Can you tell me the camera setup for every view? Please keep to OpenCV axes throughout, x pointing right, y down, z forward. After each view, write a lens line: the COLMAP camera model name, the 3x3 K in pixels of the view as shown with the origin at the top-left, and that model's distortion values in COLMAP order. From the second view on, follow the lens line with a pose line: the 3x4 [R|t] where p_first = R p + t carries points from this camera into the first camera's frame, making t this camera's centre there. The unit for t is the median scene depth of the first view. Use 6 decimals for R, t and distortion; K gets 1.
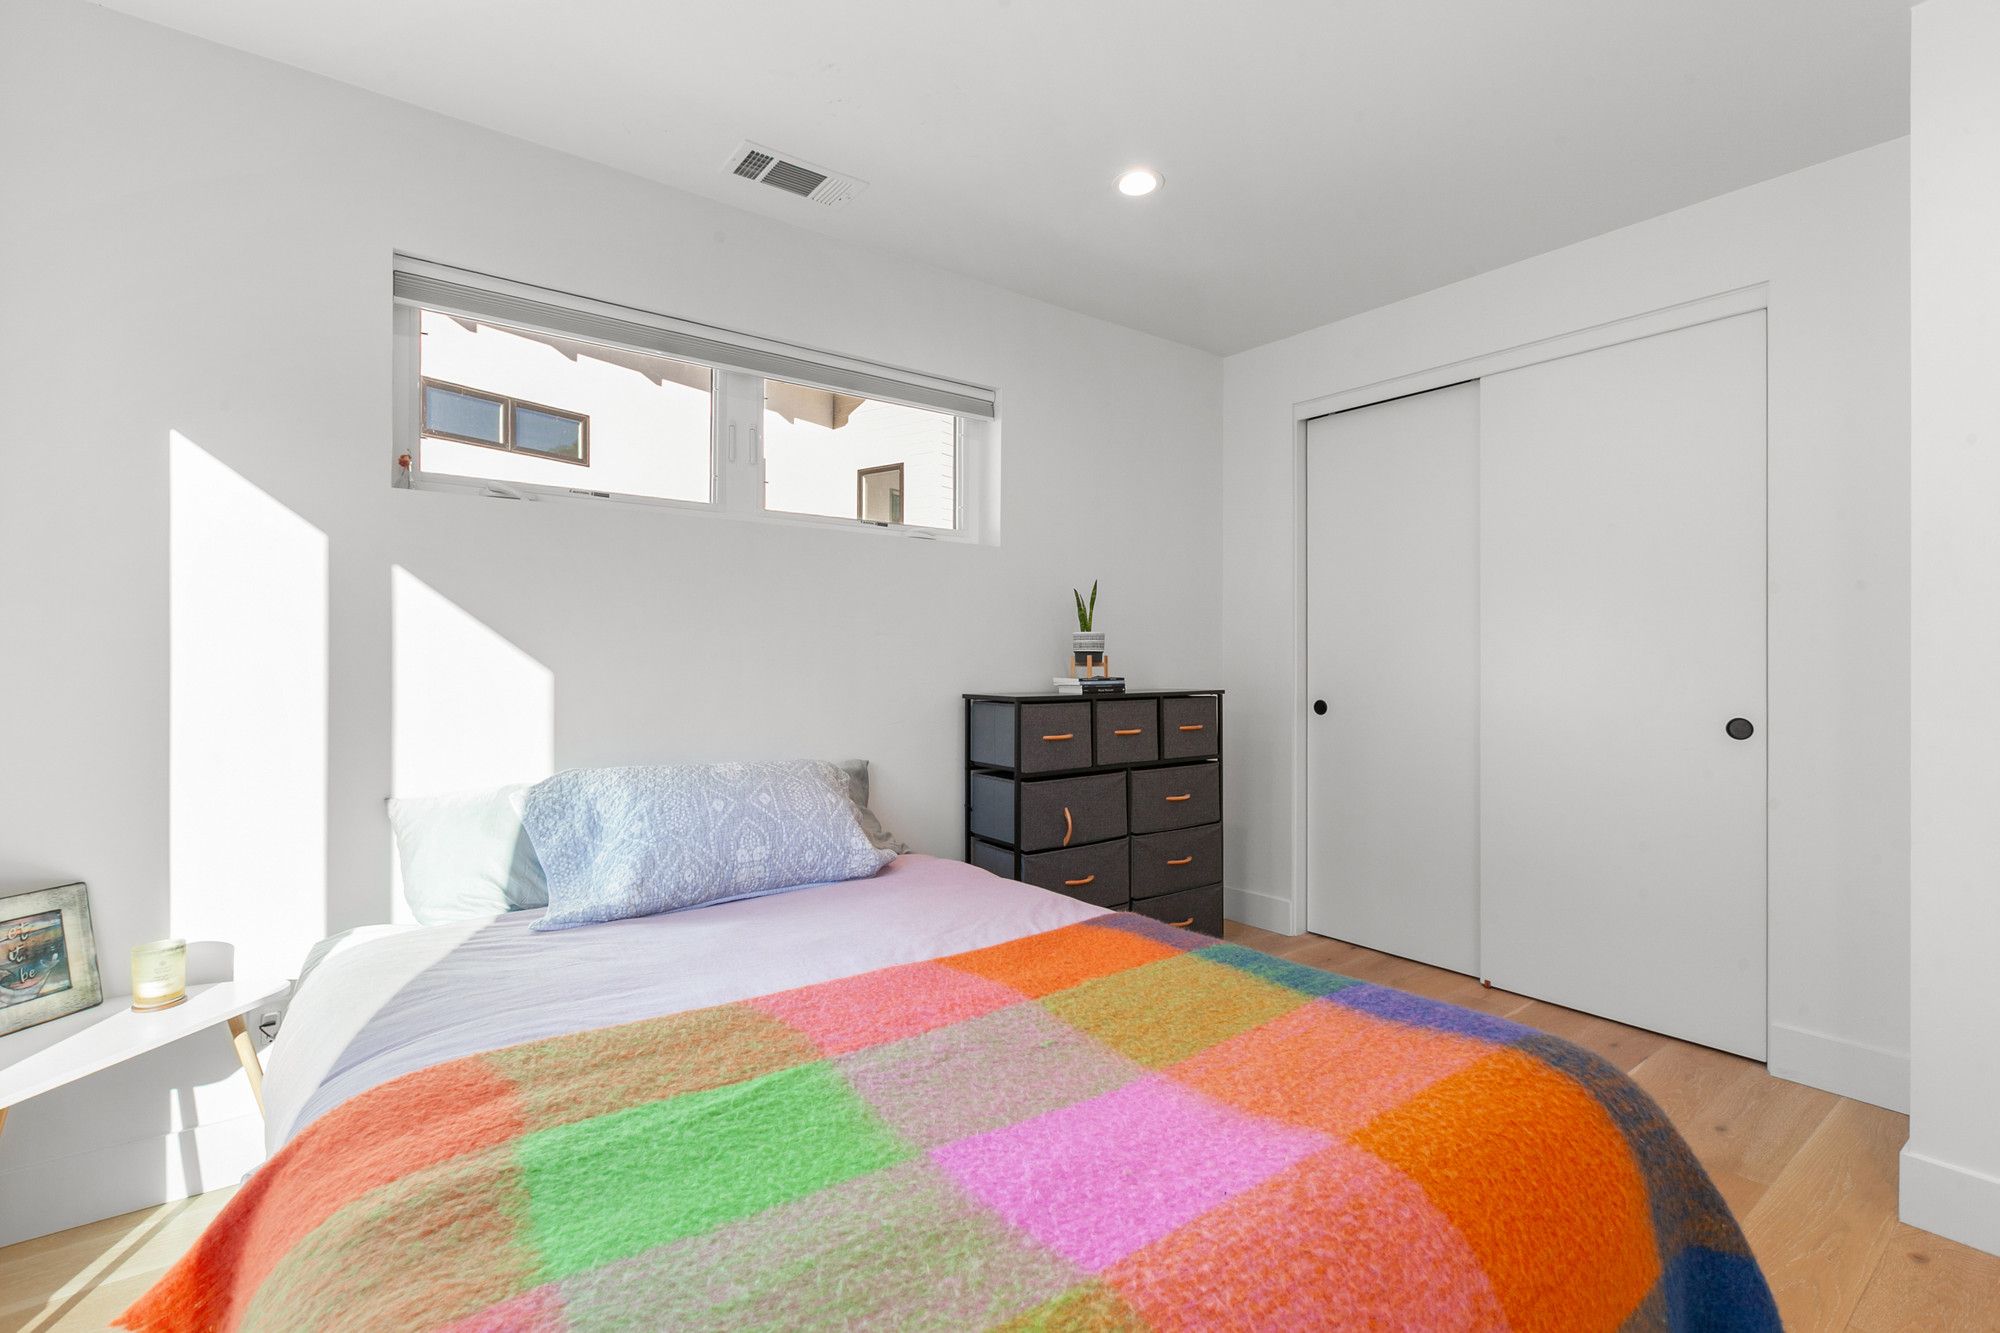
lens RADIAL K [[895.4, 0, 996.9], [0, 895.4, 659.6], [0, 0, 1]] dist [0.001455, -0.000295]
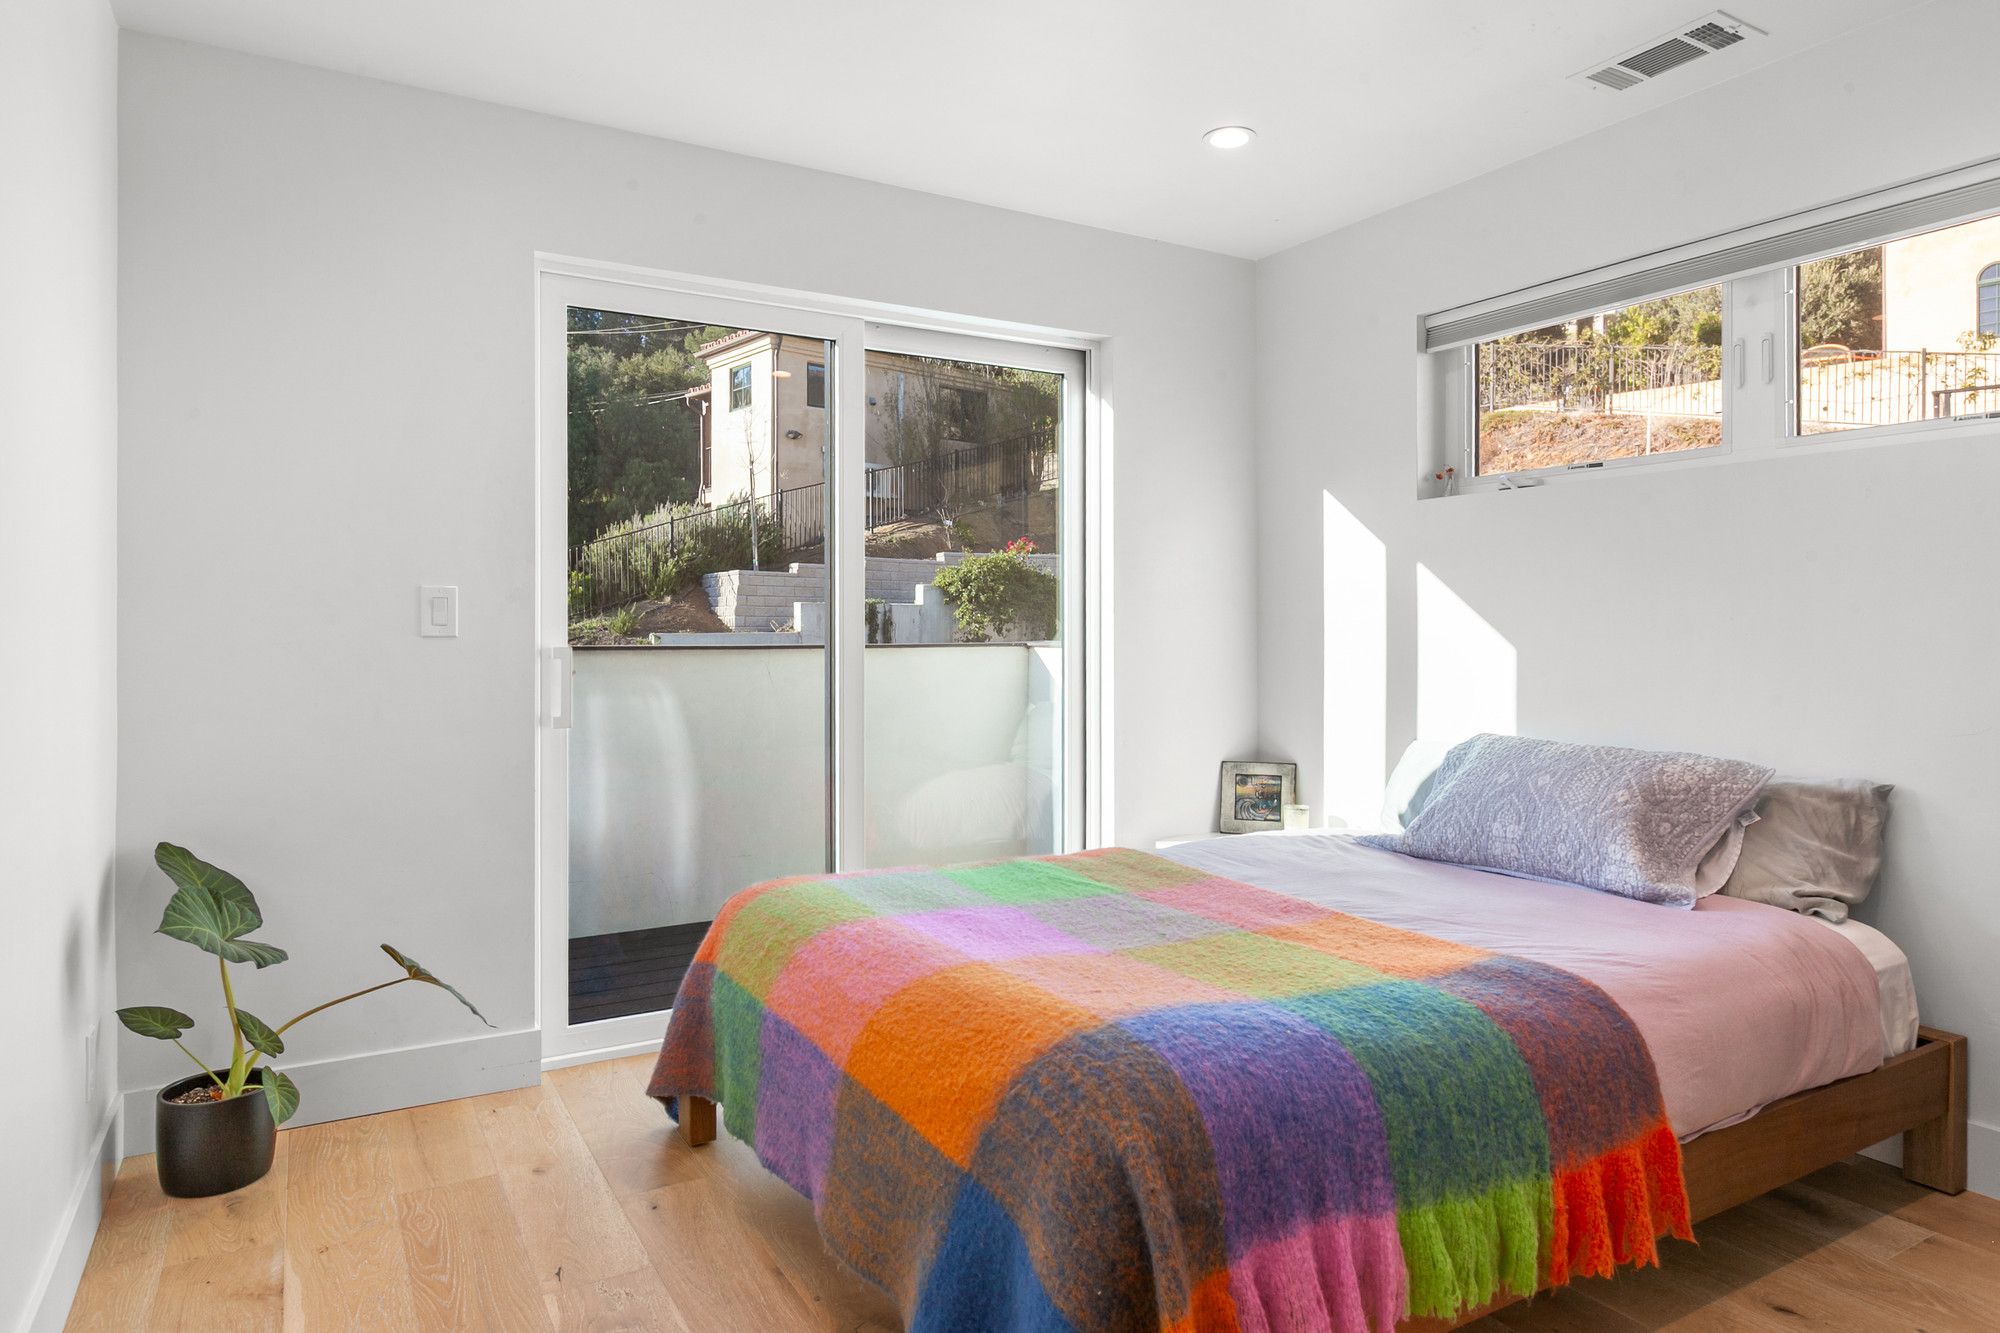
lens RADIAL K [[1154.3, 0, 1000.0], [0, 1154.3, 649.3], [0, 0, 1]] dist [-0.002406, -0.002446]
pose [[-0.111867, 0.012846, -0.993640, 1.058240], [0.001405, 0.999917, 0.012769, -0.000875], [0.993722, 0.000032, -0.111875, 0.585649]]
